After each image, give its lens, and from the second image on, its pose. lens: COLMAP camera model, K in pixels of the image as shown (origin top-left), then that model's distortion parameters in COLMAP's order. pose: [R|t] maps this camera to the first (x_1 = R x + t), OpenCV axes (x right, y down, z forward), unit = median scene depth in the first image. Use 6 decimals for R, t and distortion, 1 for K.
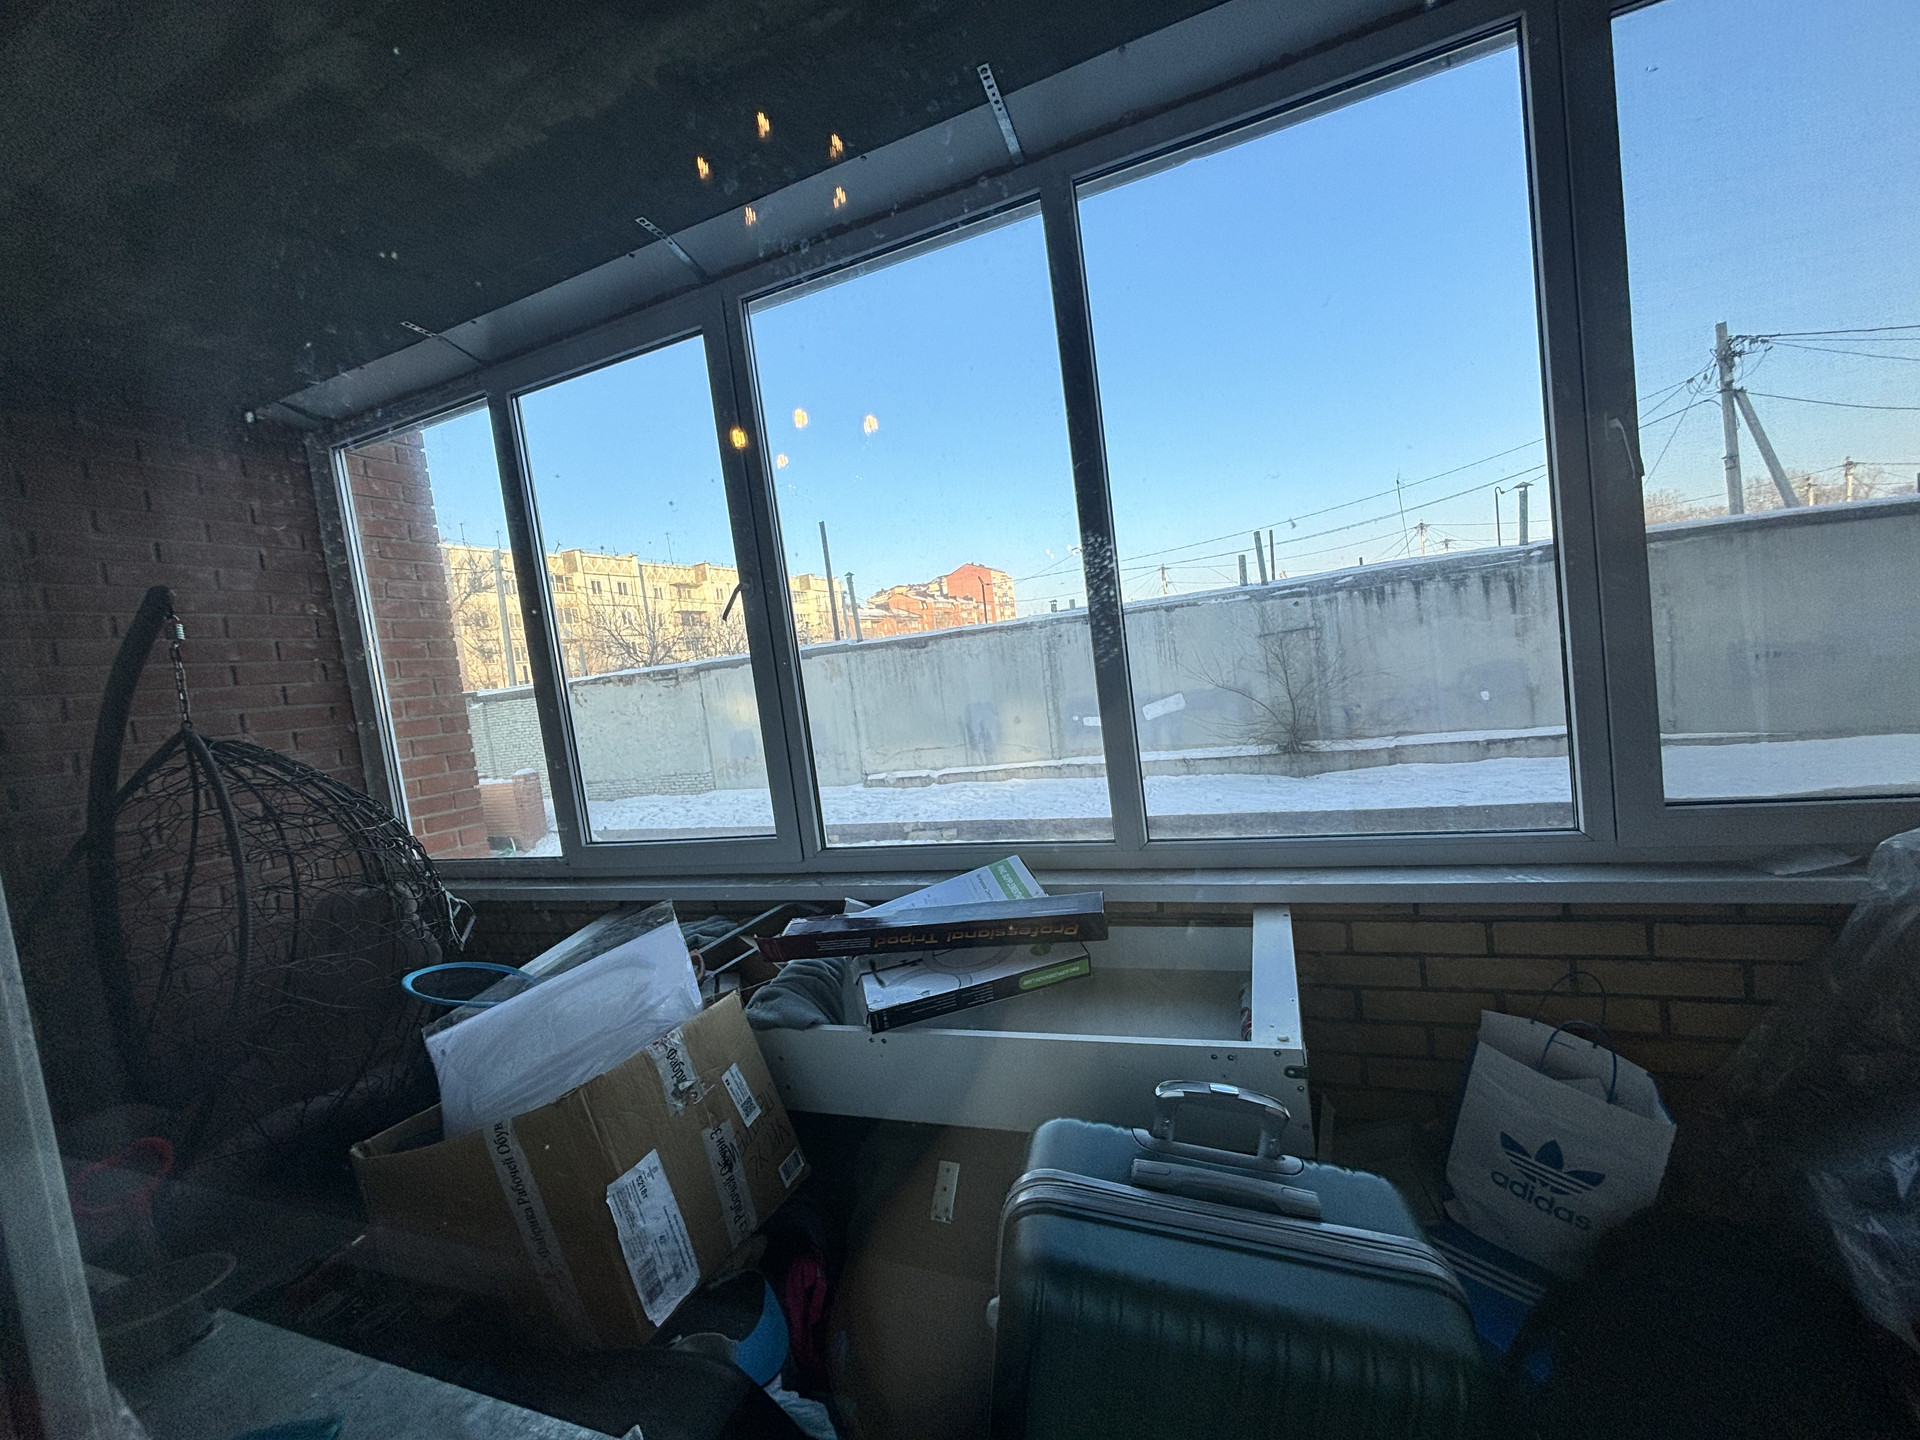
lens RADIAL K [[772.7, 0, 959.9], [0, 772.7, 715.7], [0, 0, 1]] dist [0.000979, 0.001078]
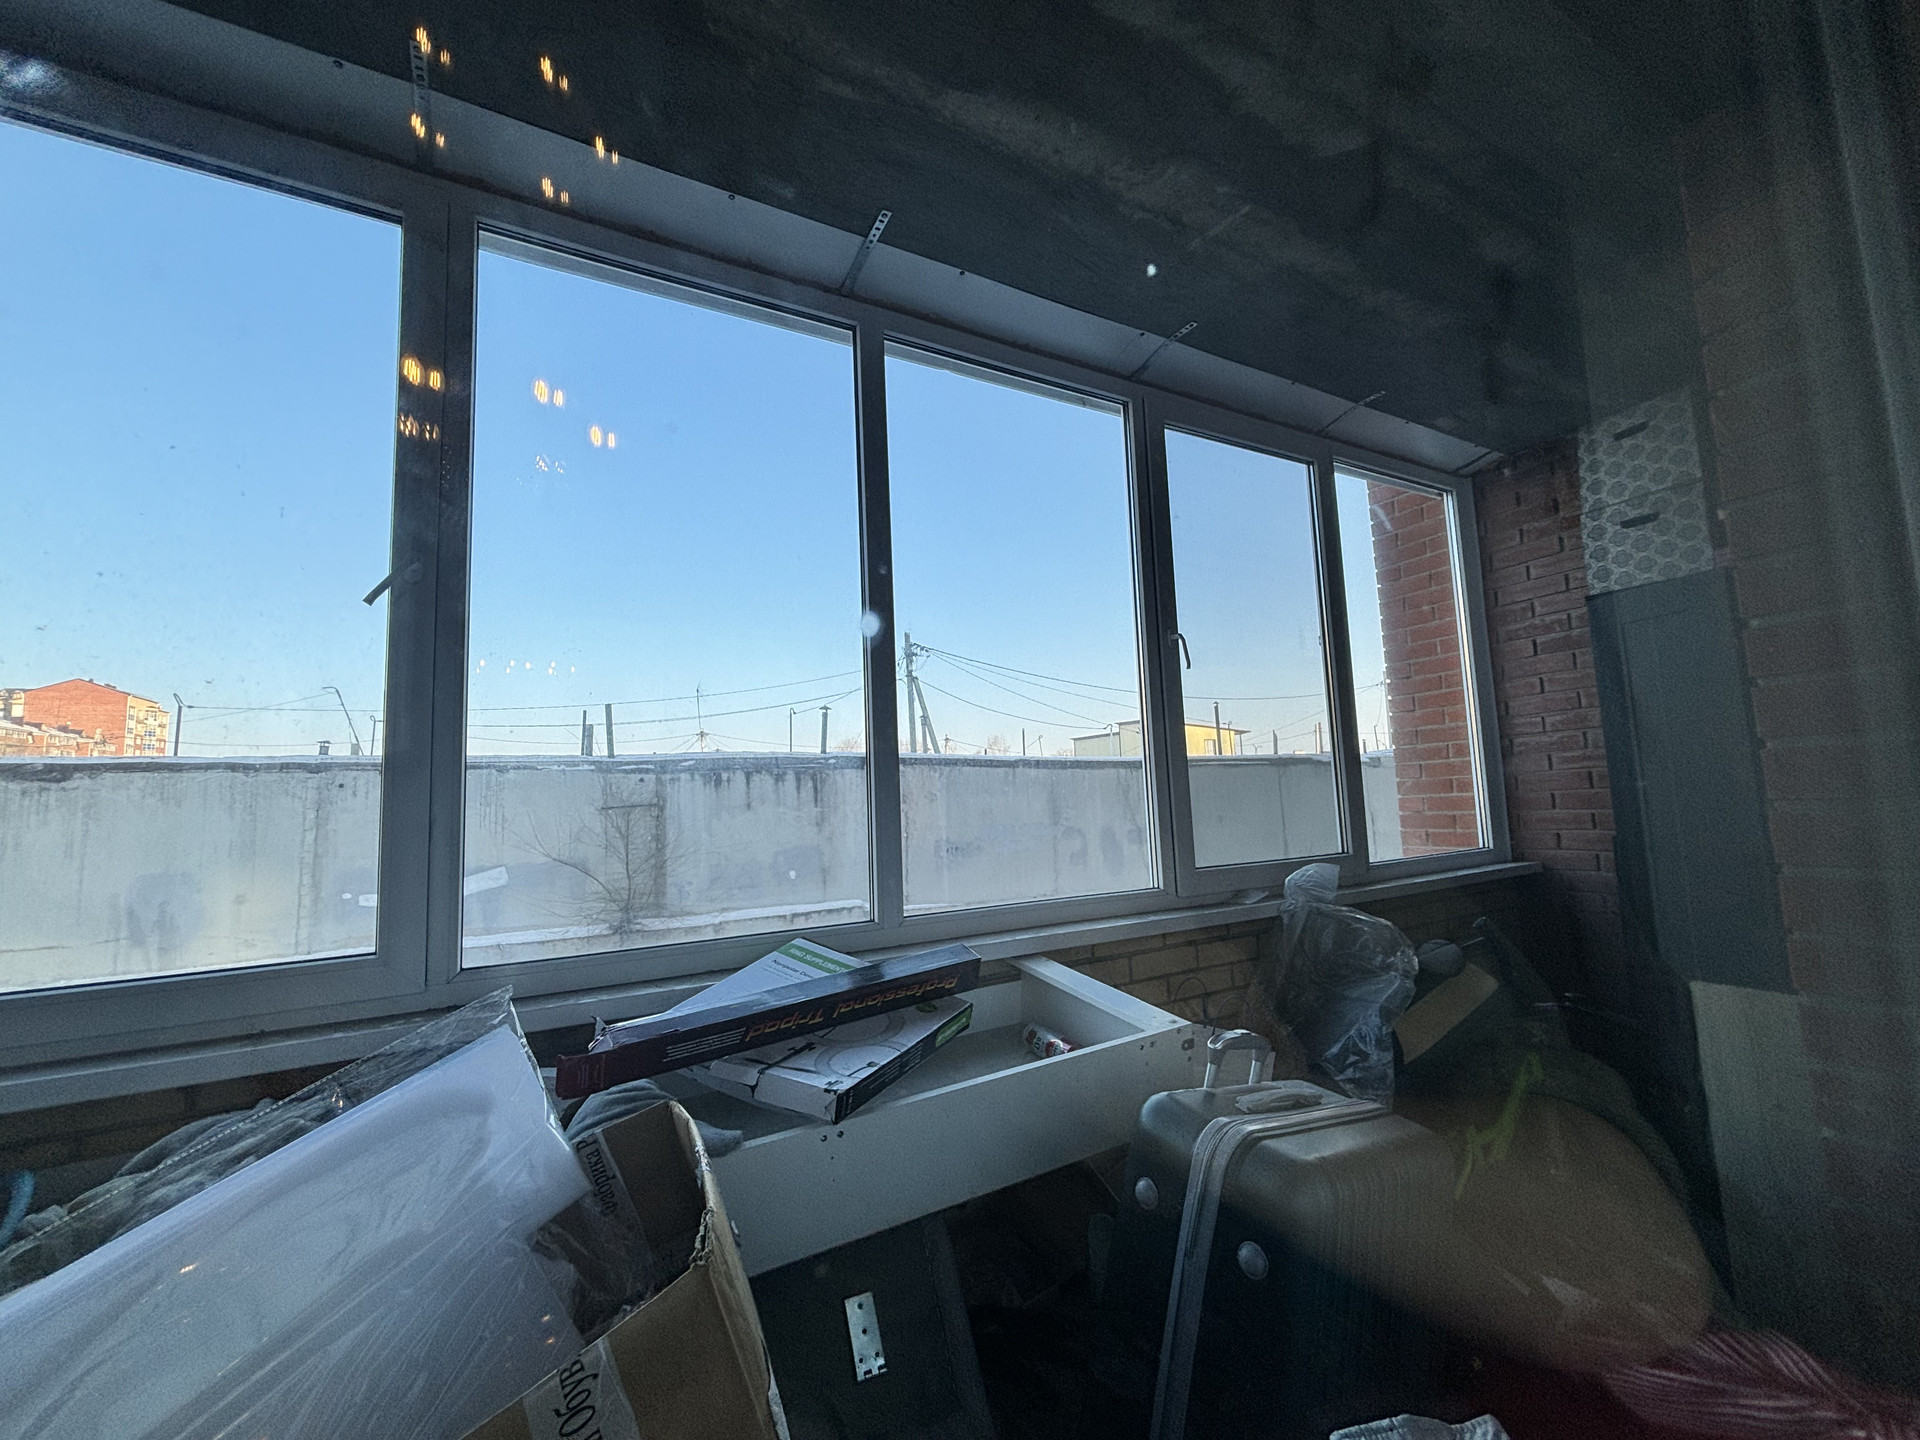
lens RADIAL K [[772.7, 0, 961.3], [0, 772.7, 723.1], [0, 0, 1]] dist [0.000979, 0.001078]
pose [[0.629222, 0.174414, 0.757403, -0.091281], [0.010126, 0.972573, -0.232376, 0.025272], [-0.777160, 0.153886, 0.610198, 0.045412]]
